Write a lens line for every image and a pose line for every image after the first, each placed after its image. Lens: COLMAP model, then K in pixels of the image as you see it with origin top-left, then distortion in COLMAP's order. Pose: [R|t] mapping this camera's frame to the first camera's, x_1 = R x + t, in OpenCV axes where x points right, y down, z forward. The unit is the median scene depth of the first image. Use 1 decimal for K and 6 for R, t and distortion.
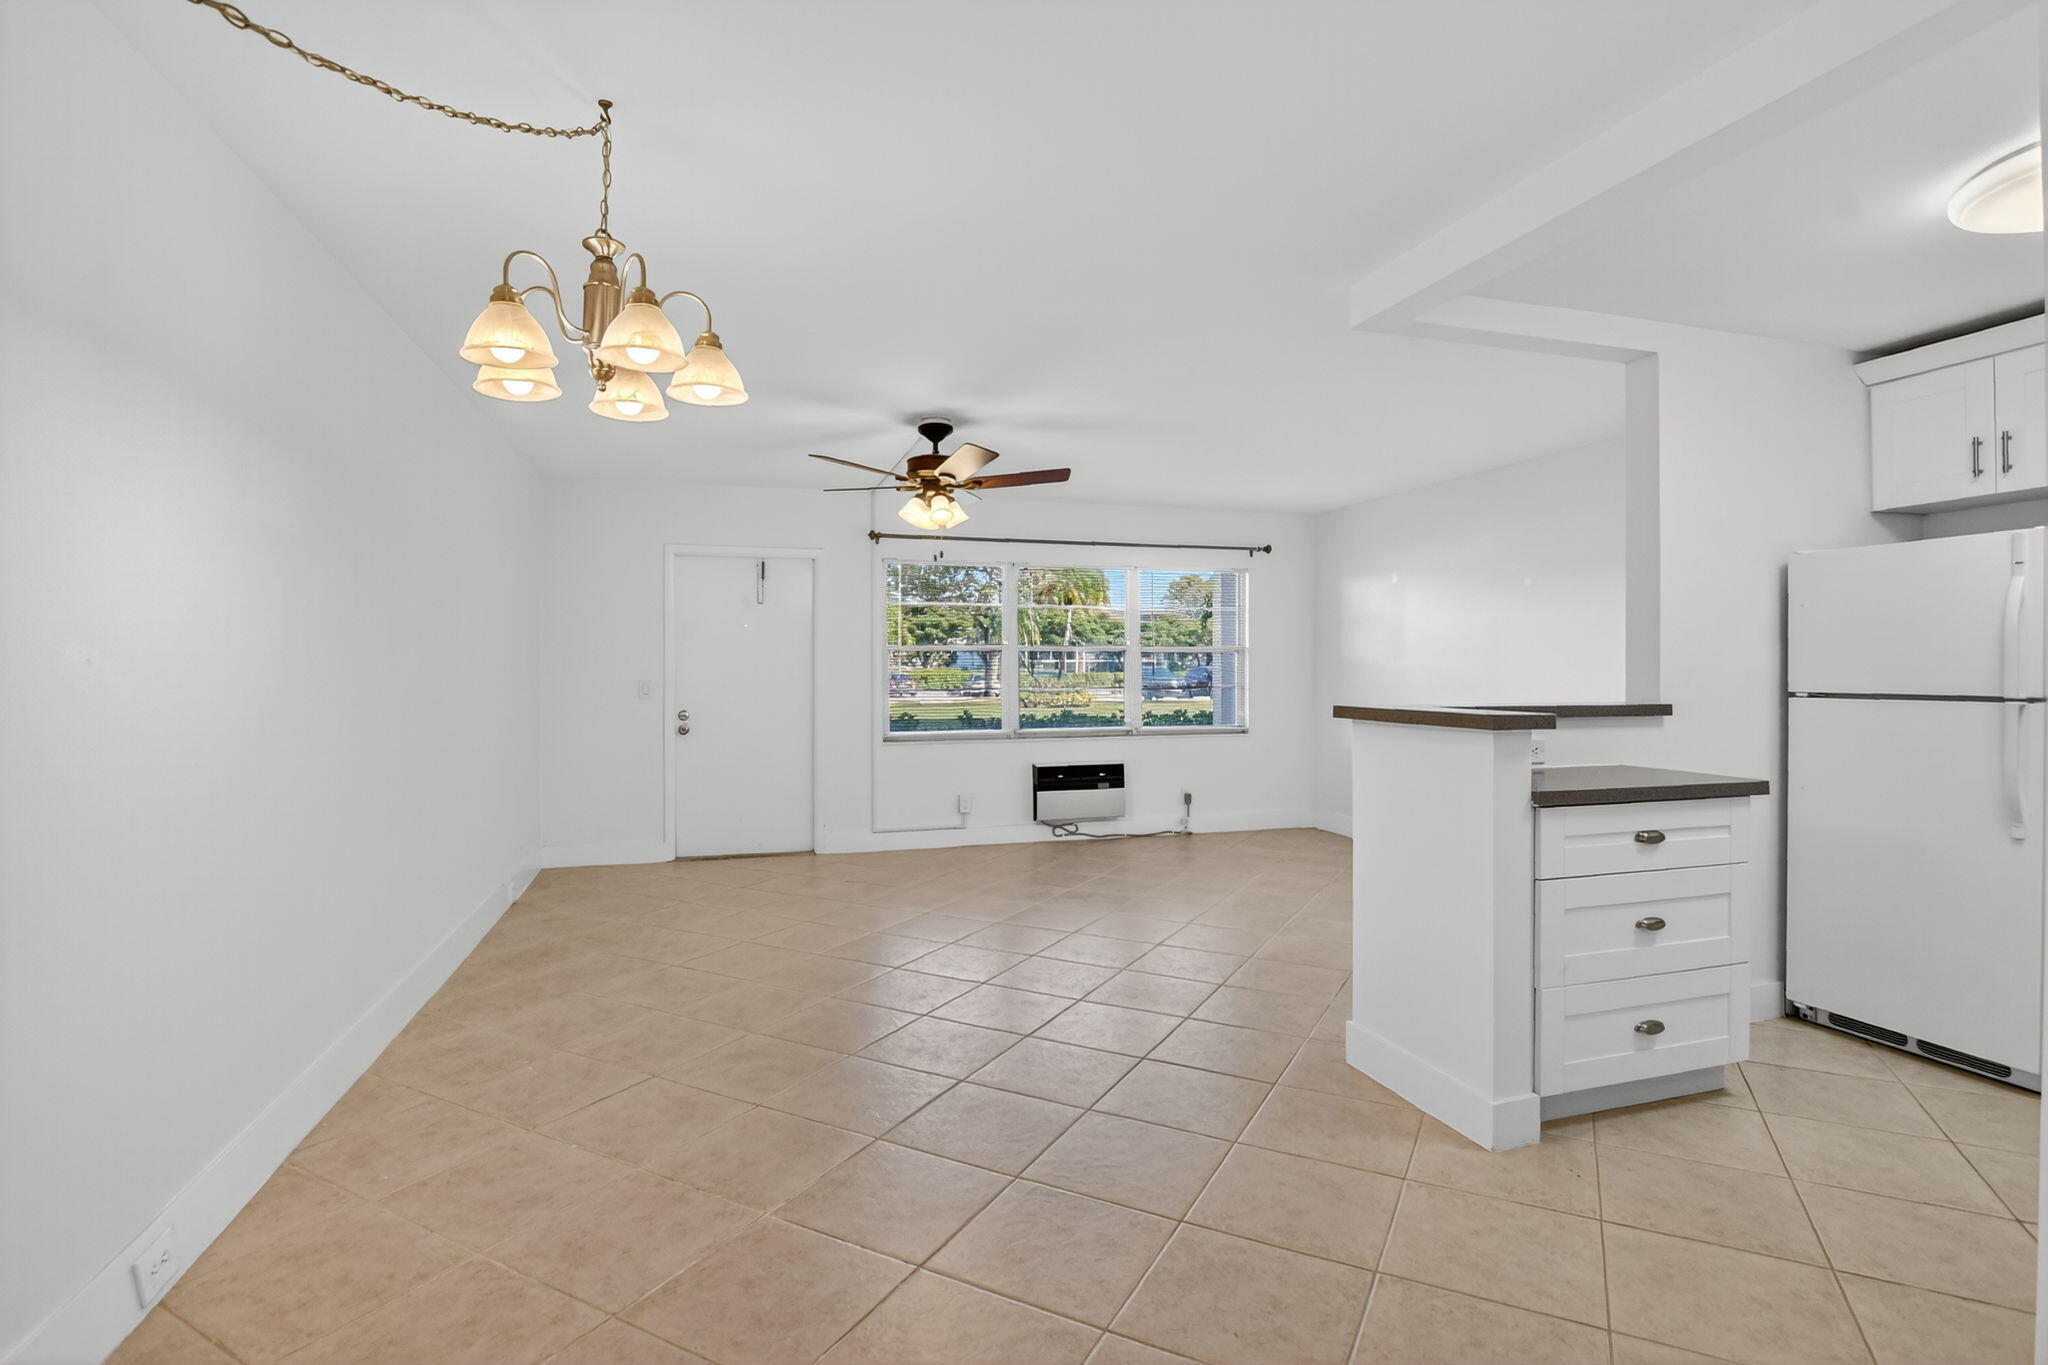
lens RADIAL K [[979.1, 0, 1024.0], [0, 979.1, 682.5], [0, 0, 1]] dist [-0.001495, 0.000079]
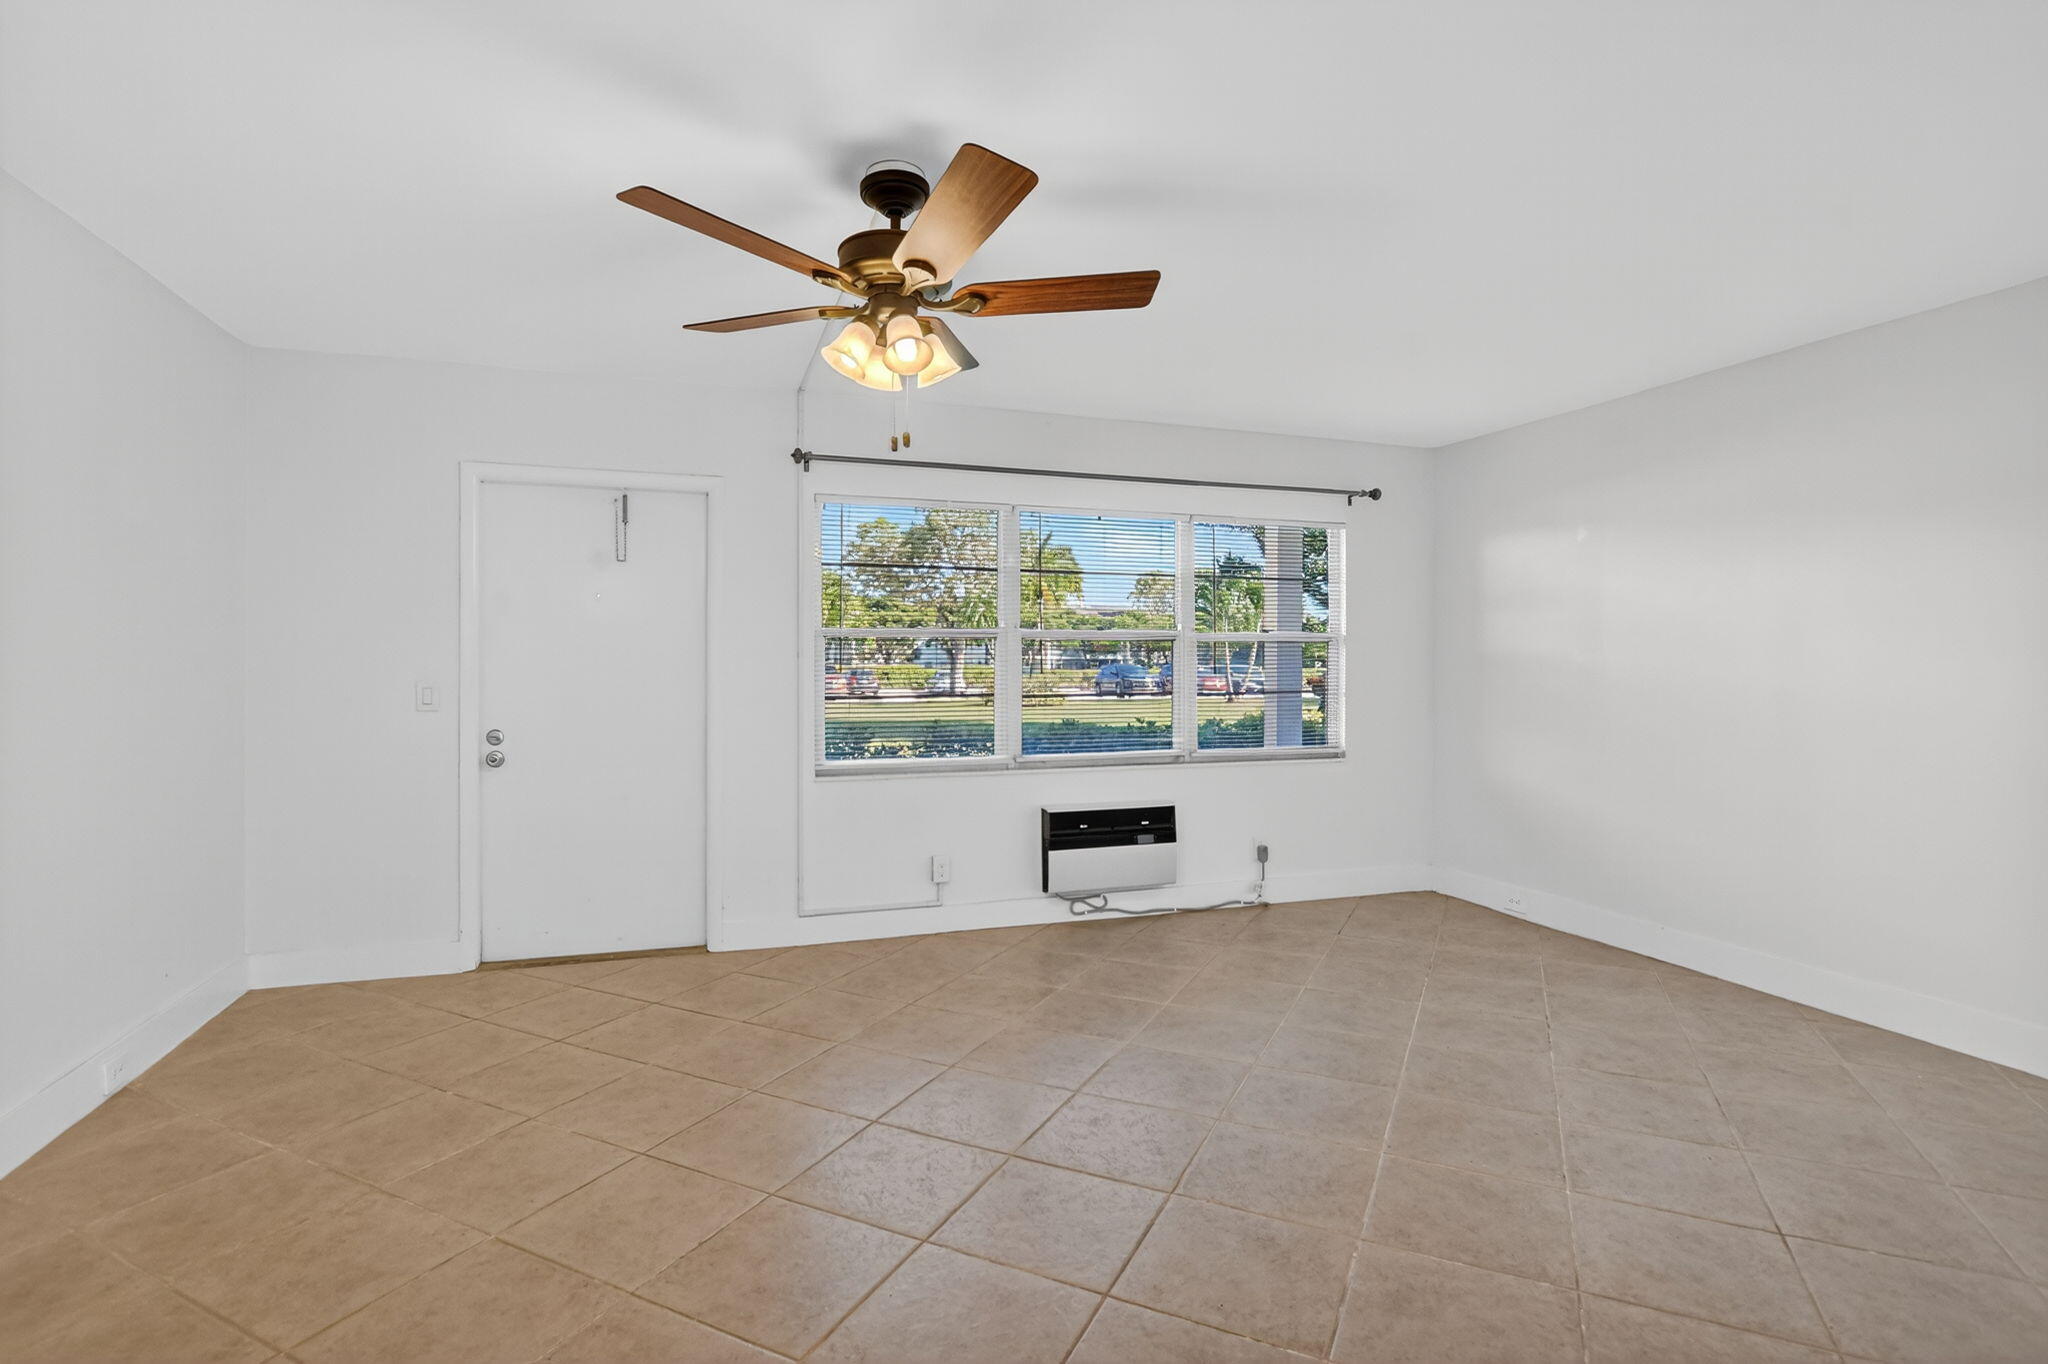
lens RADIAL K [[976.1, 0, 994.0], [0, 976.1, 675.7], [0, 0, 1]] dist [0.000755, 0.000080]
pose [[0.999969, 0.002503, 0.007528, -0.028477], [-0.002478, 0.999991, -0.003363, -0.004215], [-0.007537, 0.003344, 0.999966, 0.330074]]
